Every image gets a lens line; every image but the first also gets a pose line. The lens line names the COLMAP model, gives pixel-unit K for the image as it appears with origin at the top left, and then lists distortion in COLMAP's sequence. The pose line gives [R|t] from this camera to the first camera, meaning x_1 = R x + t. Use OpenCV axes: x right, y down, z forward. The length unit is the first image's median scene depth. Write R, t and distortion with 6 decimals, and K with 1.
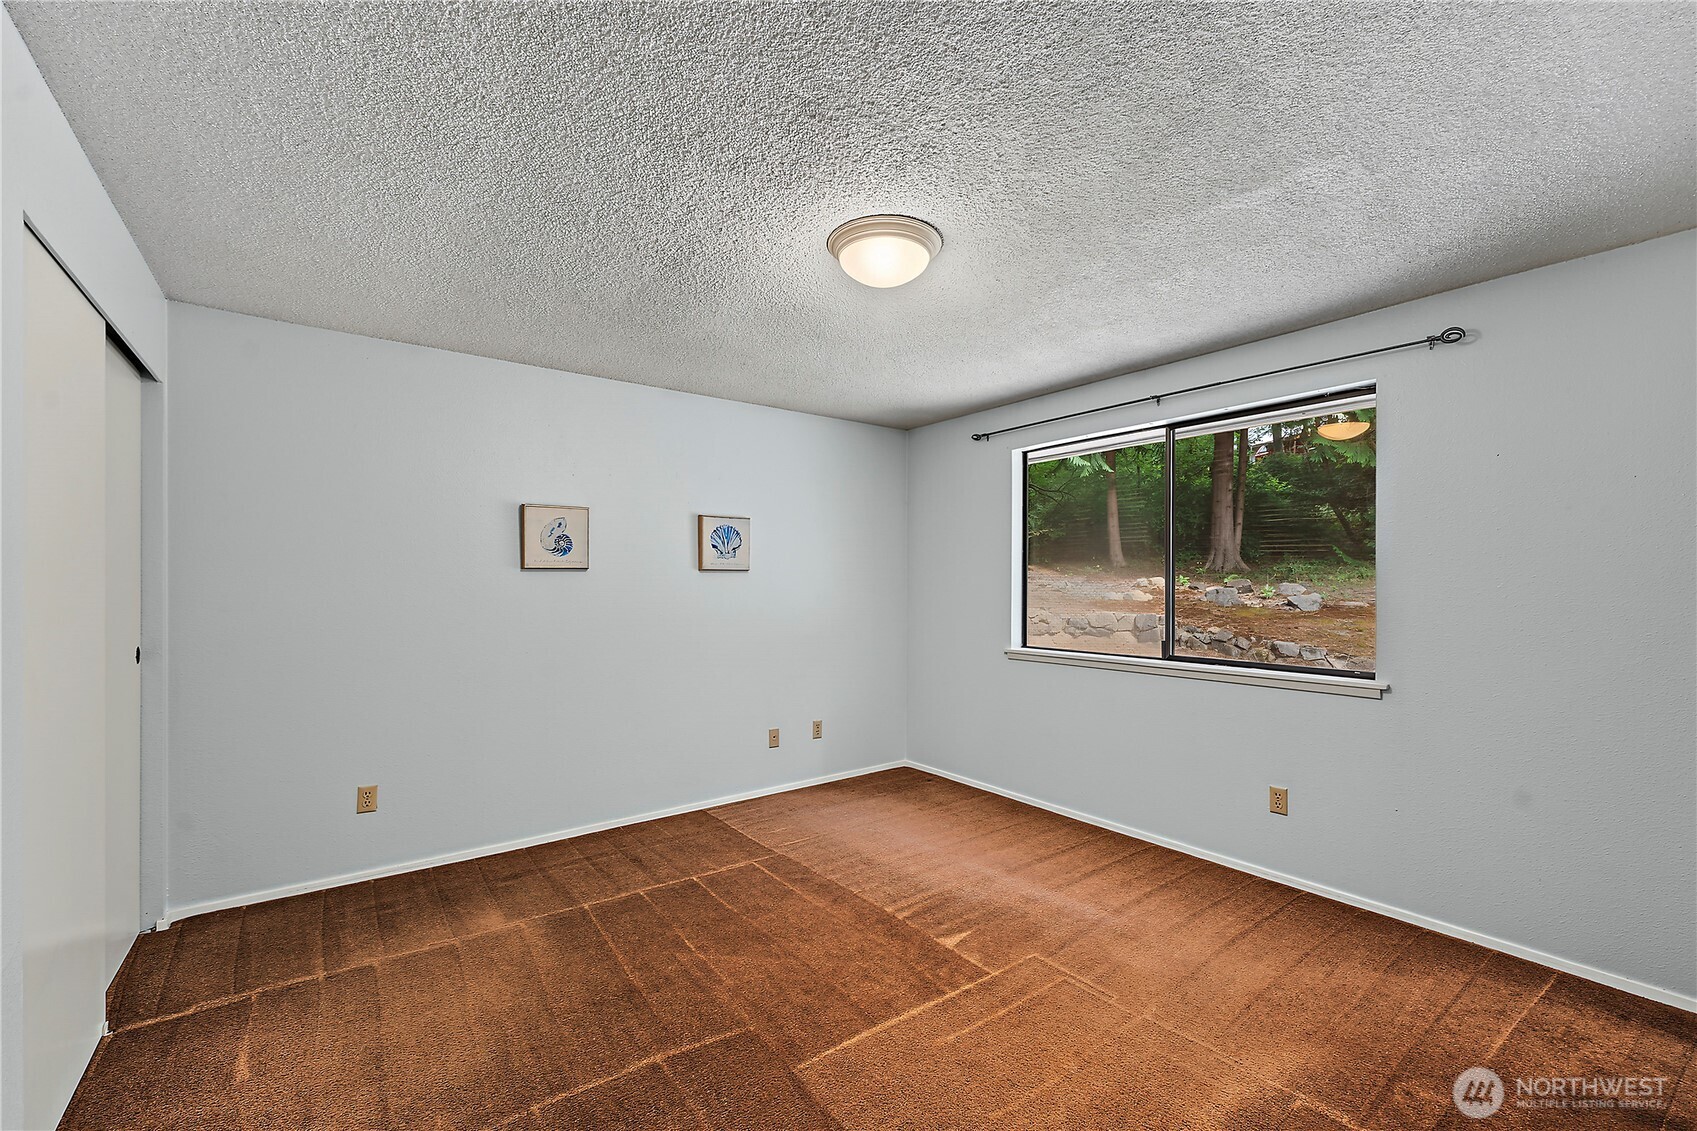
lens RADIAL K [[700.9, 0, 843.6], [0, 700.9, 582.1], [0, 0, 1]] dist [-0.000799, 0.000071]
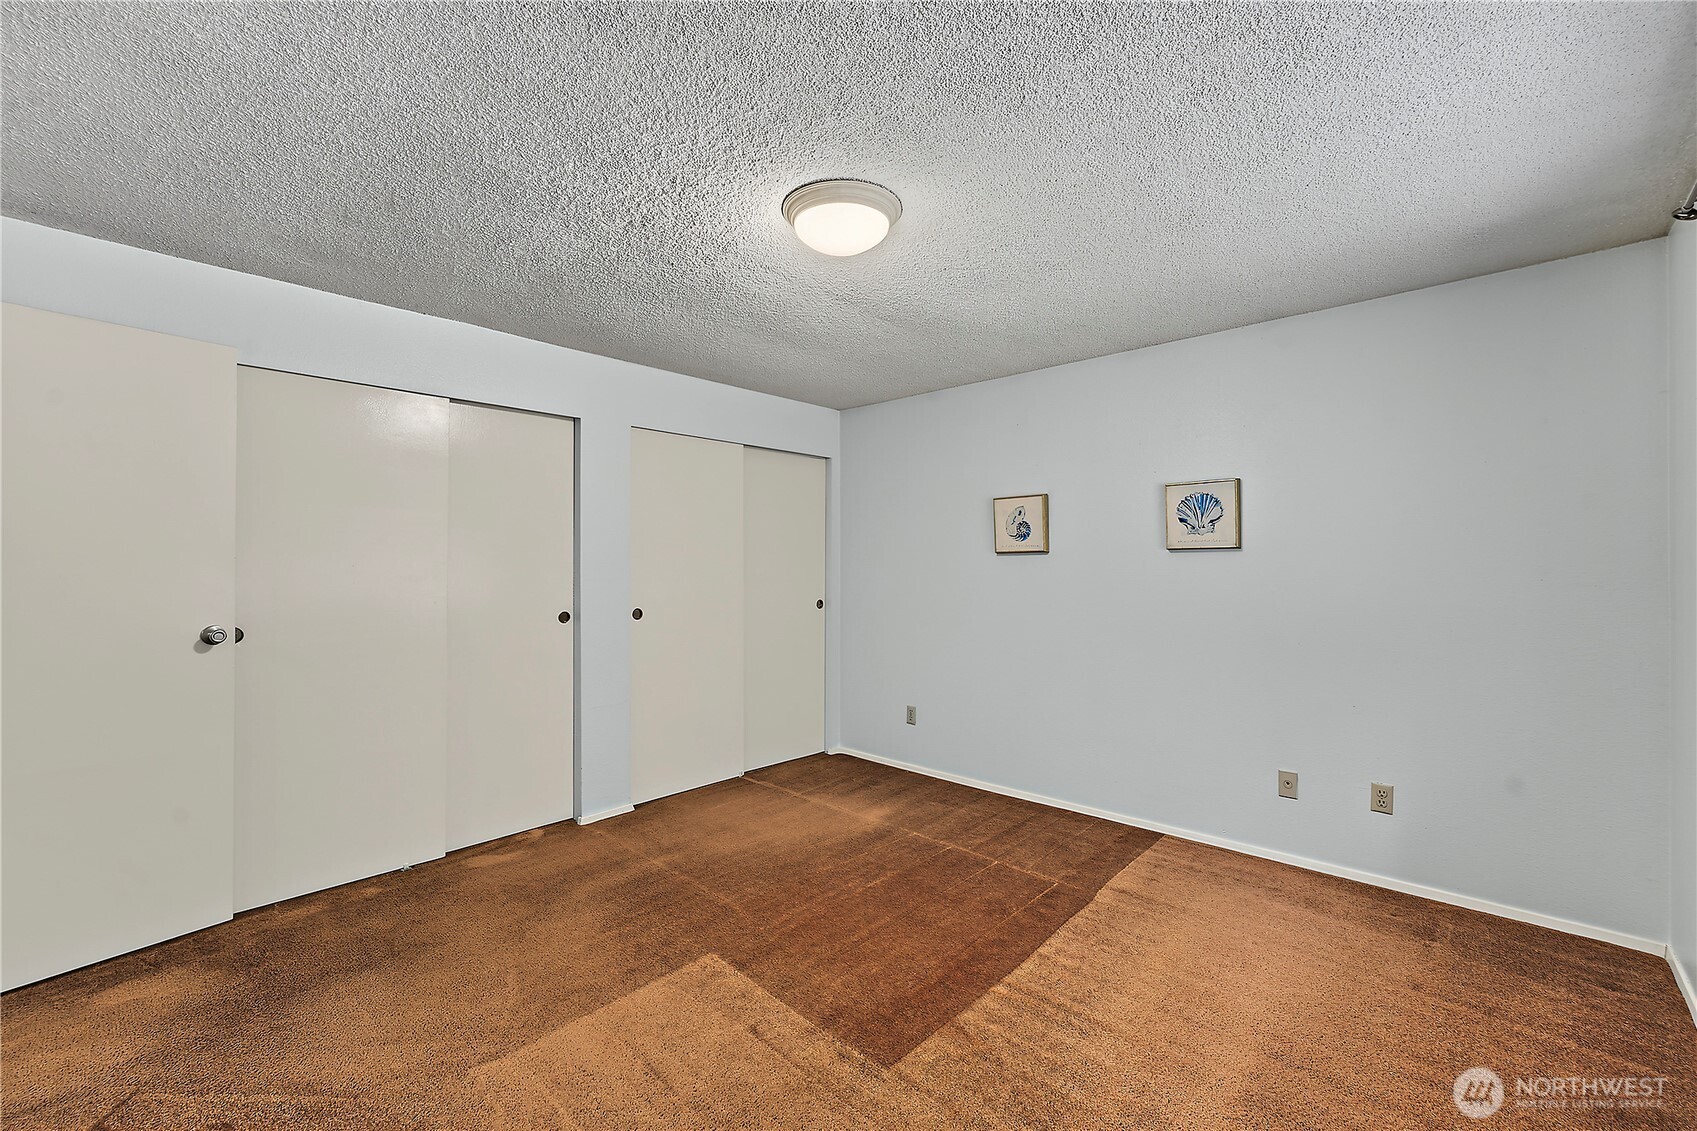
lens RADIAL K [[710.0, 0, 843.2], [0, 710.0, 558.9], [0, 0, 1]] dist [0.001571, 0.000044]
pose [[0.167598, -0.011161, -0.985792, 0.644314], [0.002946, 0.999937, -0.010821, 0.002300], [0.985851, -0.001090, 0.167621, 0.531609]]
